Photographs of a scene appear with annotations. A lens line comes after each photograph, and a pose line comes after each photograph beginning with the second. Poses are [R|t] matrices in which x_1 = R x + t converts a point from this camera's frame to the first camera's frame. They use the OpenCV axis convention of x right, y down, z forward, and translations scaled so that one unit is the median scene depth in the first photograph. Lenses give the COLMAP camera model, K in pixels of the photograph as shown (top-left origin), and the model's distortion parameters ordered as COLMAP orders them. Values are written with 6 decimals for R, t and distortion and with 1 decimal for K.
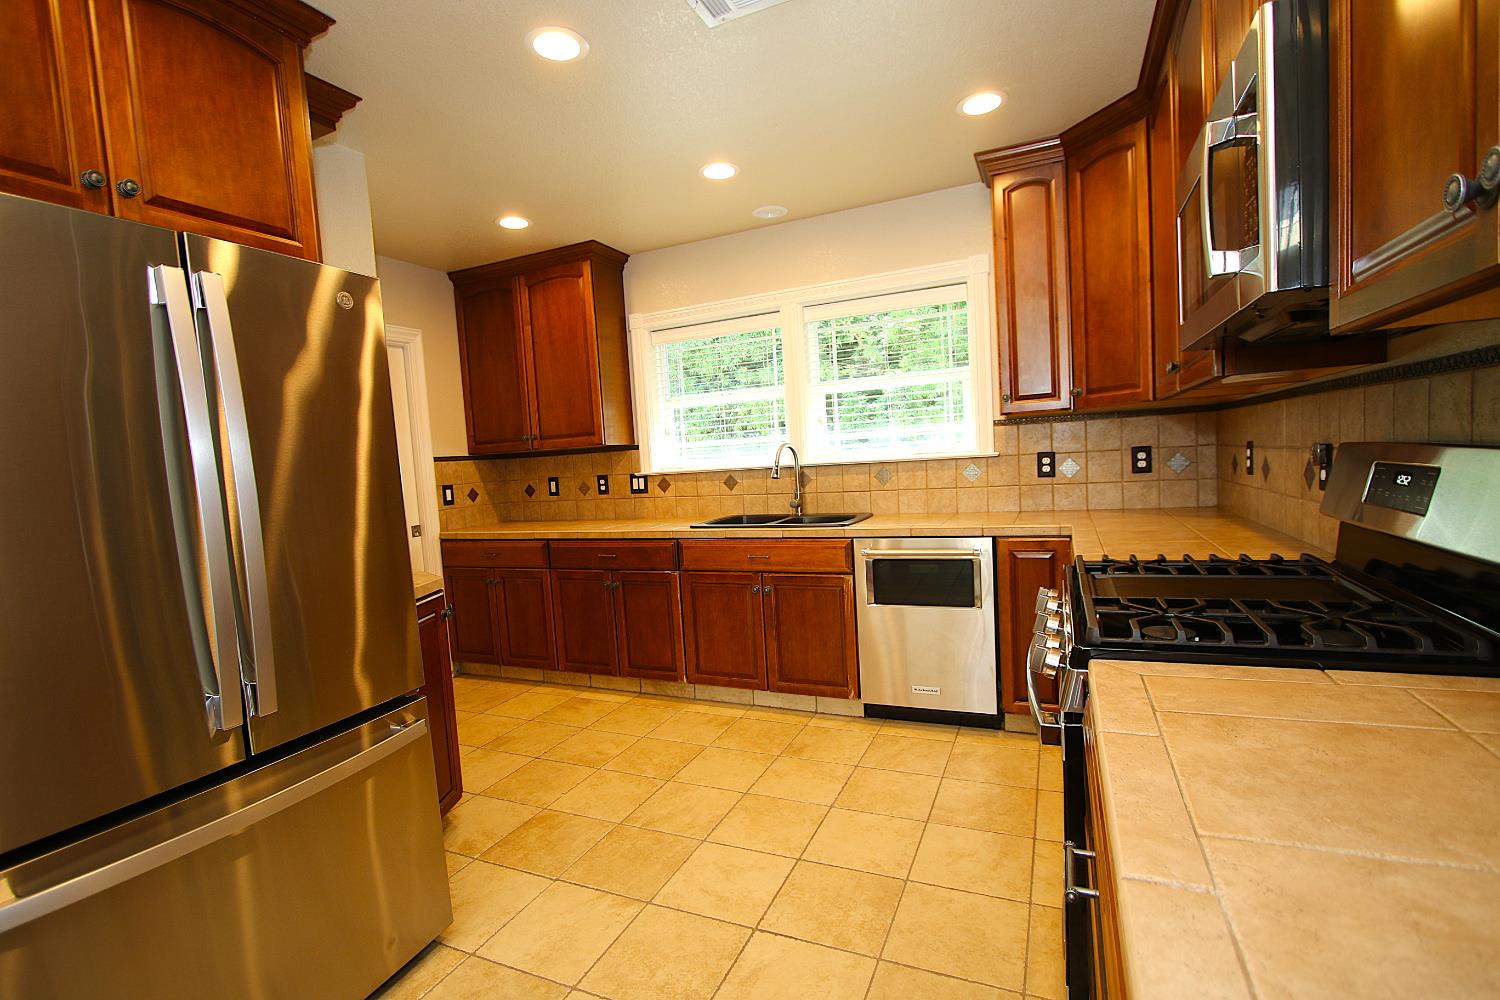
lens RADIAL K [[685.9, 0, 751.4], [0, 685.9, 508.1], [0, 0, 1]] dist [-0.014993, 0.000893]
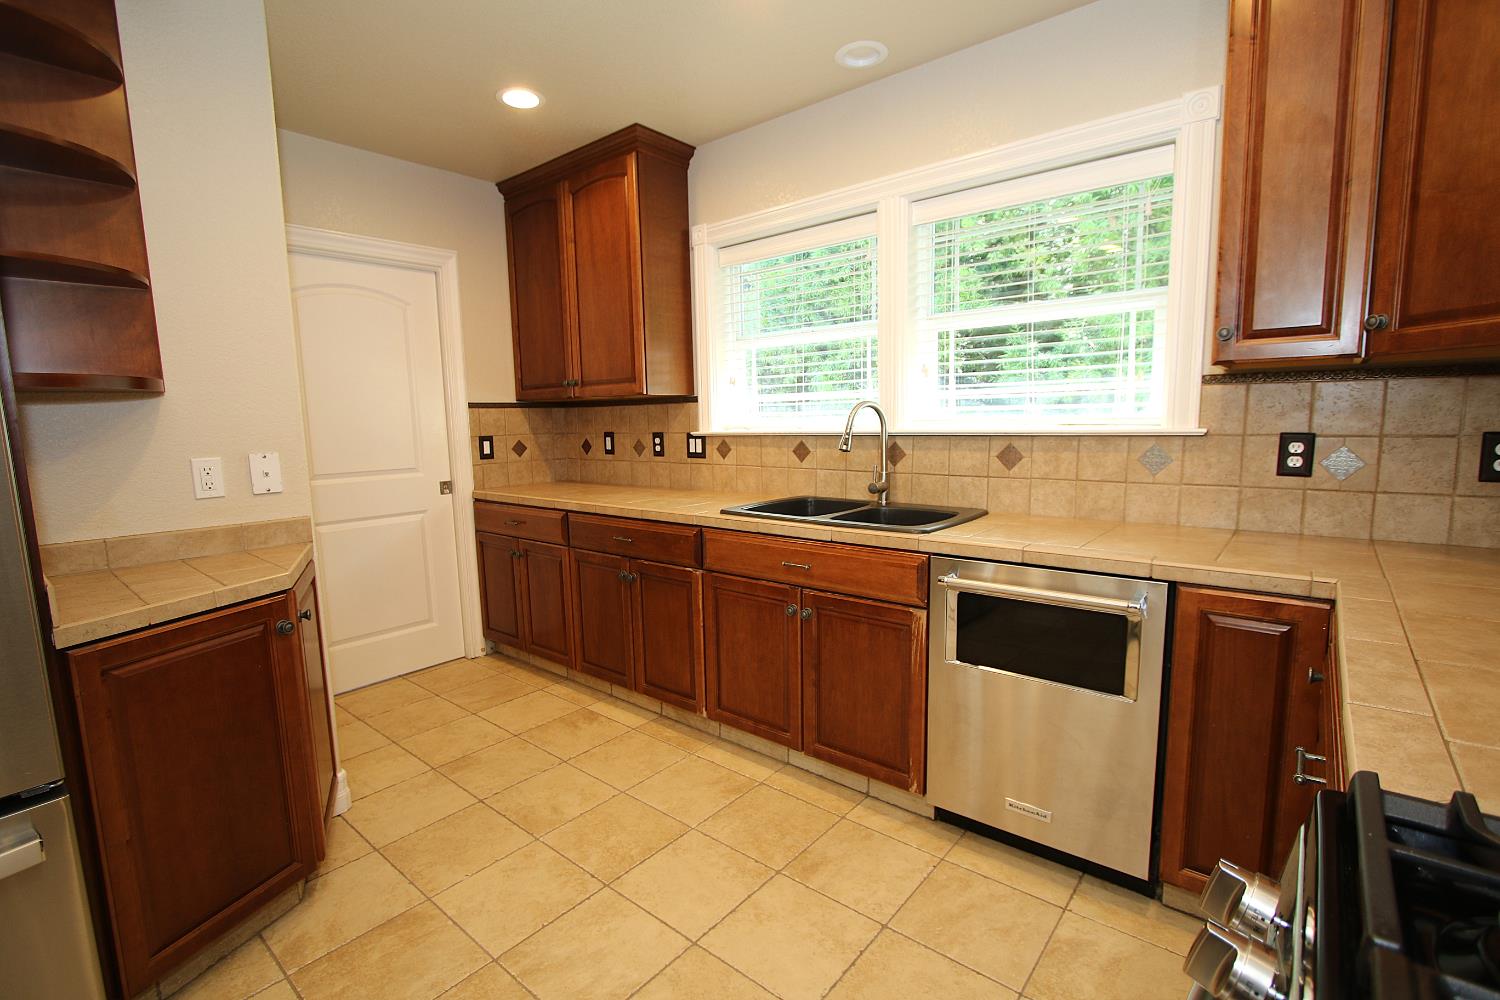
lens RADIAL K [[685.9, 0, 753.0], [0, 685.9, 507.1], [0, 0, 1]] dist [-0.014993, 0.000893]
pose [[0.963077, 0.074541, -0.258700, 0.141471], [-0.057014, 0.995581, 0.074615, -0.035950], [0.263118, -0.057110, 0.963072, 0.324158]]
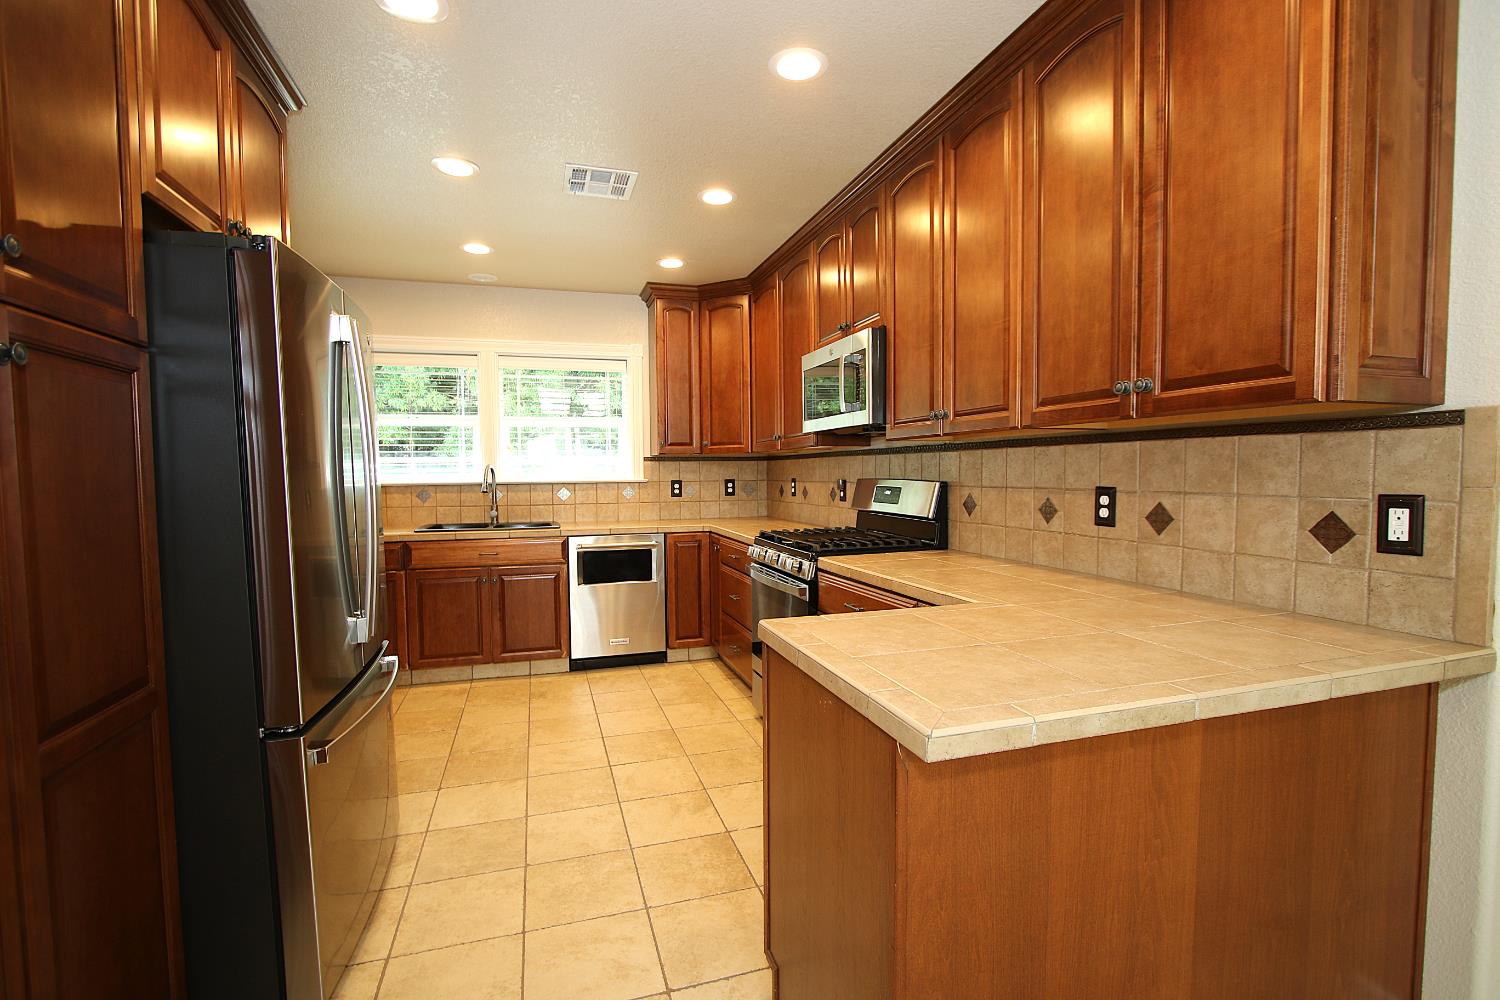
lens RADIAL K [[685.9, 0, 746.2], [0, 685.9, 509.3], [0, 0, 1]] dist [-0.014993, 0.000893]
pose [[0.752547, 0.017749, 0.658299, -0.452531], [0.013349, 0.999020, -0.042195, 0.048398], [-0.658403, 0.040542, 0.751573, -0.242842]]
